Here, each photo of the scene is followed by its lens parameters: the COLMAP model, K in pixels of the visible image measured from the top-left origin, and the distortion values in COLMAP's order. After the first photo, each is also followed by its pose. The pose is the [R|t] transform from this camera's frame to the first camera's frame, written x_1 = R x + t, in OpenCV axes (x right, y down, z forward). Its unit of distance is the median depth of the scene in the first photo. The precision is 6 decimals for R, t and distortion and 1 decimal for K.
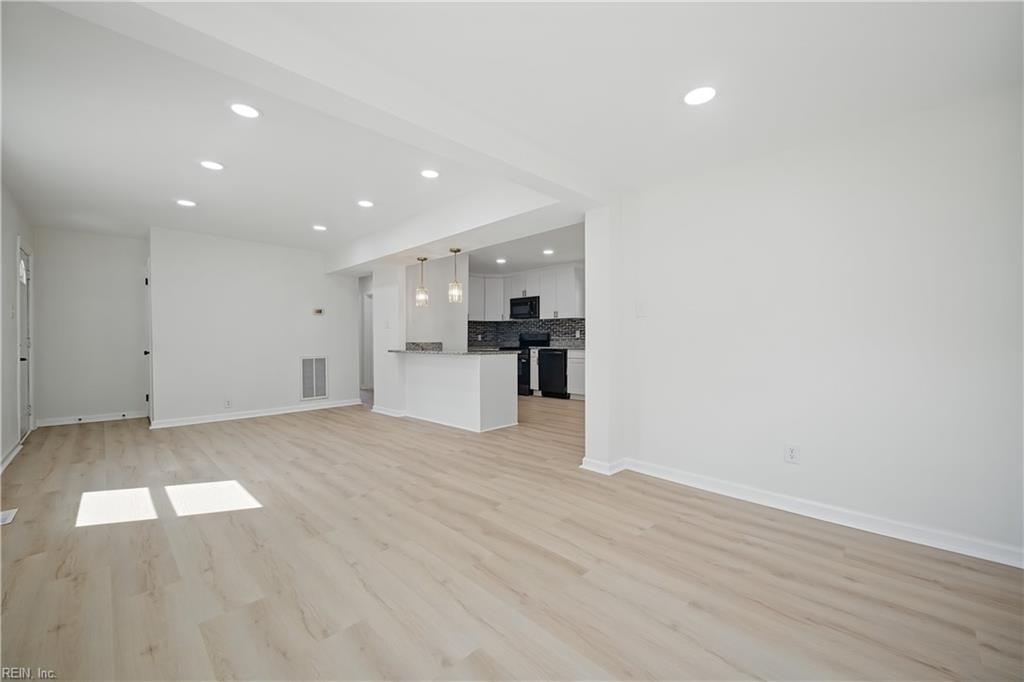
lens RADIAL K [[406.9, 0, 511.2], [0, 406.9, 347.1], [0, 0, 1]] dist [-0.004476, 0.001347]
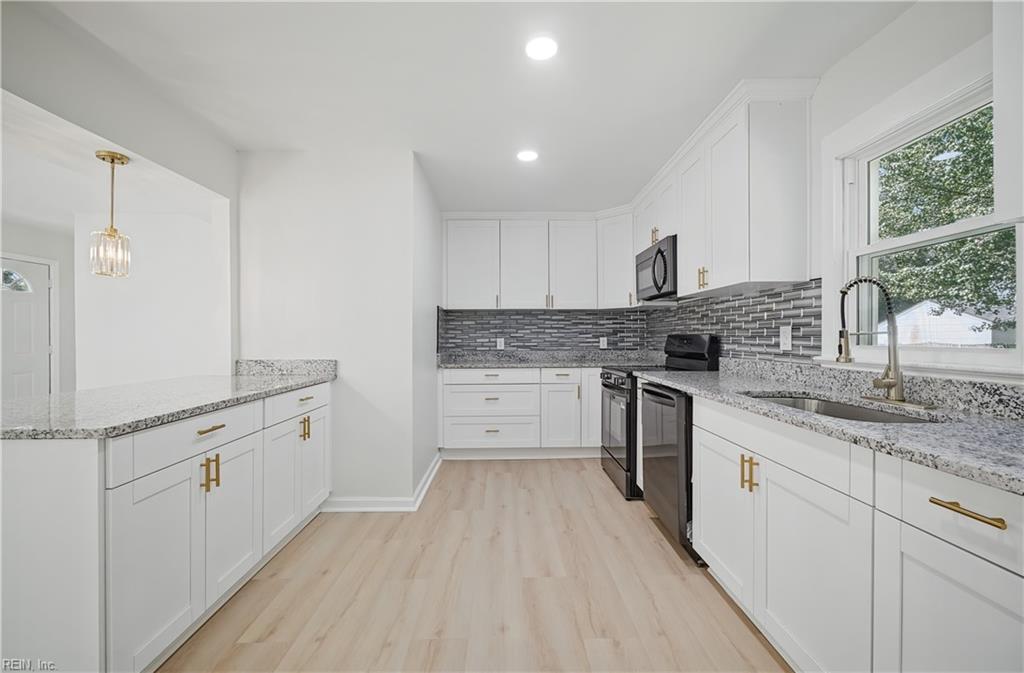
lens RADIAL K [[406.9, 0, 511.8], [0, 406.9, 335.6], [0, 0, 1]] dist [-0.004476, 0.001347]
pose [[0.719518, -0.000656, -0.694473, 0.288809], [-0.012690, 0.999820, -0.014093, -0.035062], [0.694357, 0.018953, 0.719381, 0.840619]]
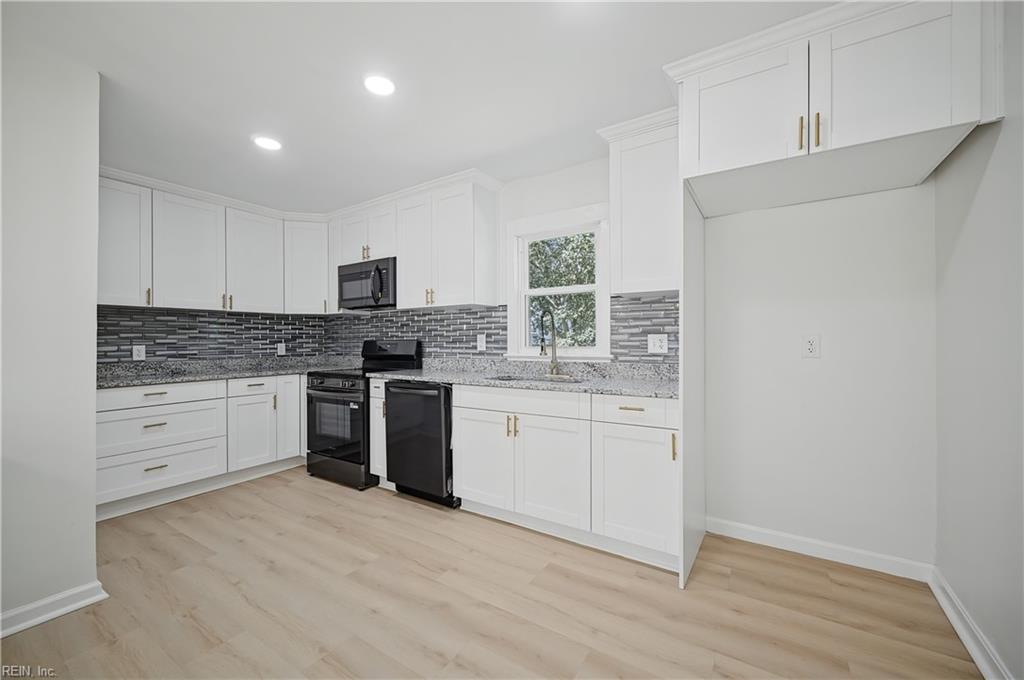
lens RADIAL K [[406.9, 0, 507.3], [0, 406.9, 339.6], [0, 0, 1]] dist [-0.004476, 0.001347]
pose [[0.980210, -0.002715, 0.197940, 0.133255], [0.007102, 0.999745, -0.021458, -0.032988], [-0.197831, 0.022439, 0.979979, 0.723230]]
